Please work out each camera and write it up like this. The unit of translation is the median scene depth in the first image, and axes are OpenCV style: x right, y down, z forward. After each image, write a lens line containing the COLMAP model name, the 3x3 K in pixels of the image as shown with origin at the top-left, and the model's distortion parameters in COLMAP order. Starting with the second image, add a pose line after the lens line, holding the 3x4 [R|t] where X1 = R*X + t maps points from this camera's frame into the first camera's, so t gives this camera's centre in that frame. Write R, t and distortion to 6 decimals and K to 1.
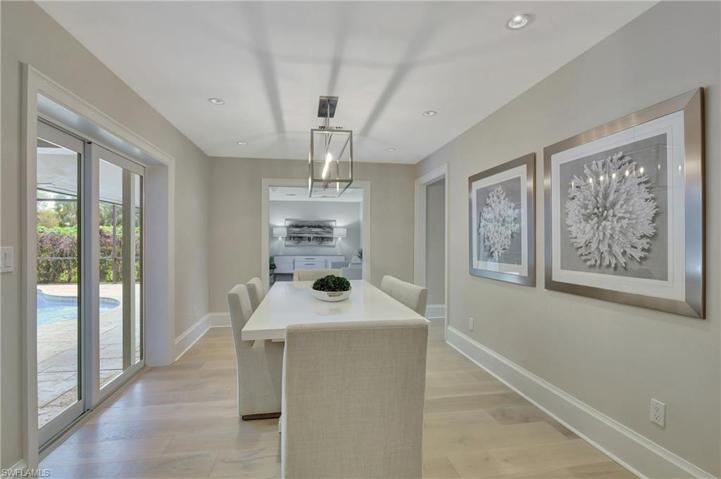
lens RADIAL K [[349.0, 0, 362.4], [0, 349.0, 237.8], [0, 0, 1]] dist [-0.004633, -0.000652]
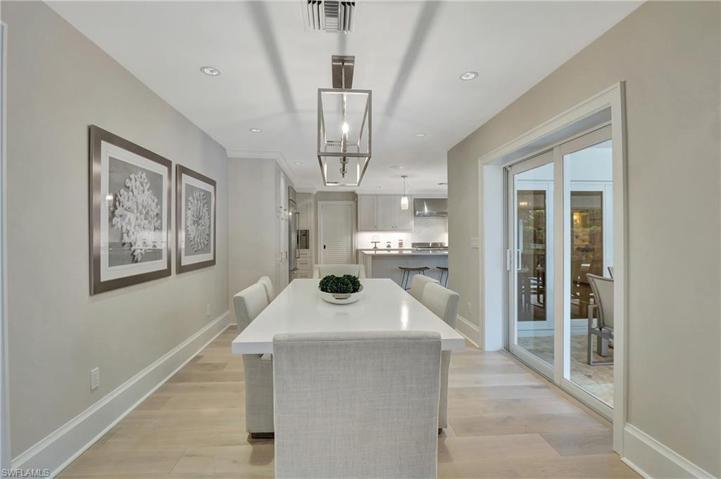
lens RADIAL K [[349.0, 0, 359.6], [0, 349.0, 239.2], [0, 0, 1]] dist [-0.004633, -0.000652]
pose [[-0.995165, 0.008334, 0.097867, -0.215194], [0.008230, 0.999965, -0.001466, 0.021276], [-0.097876, -0.000654, -0.995198, 1.774929]]
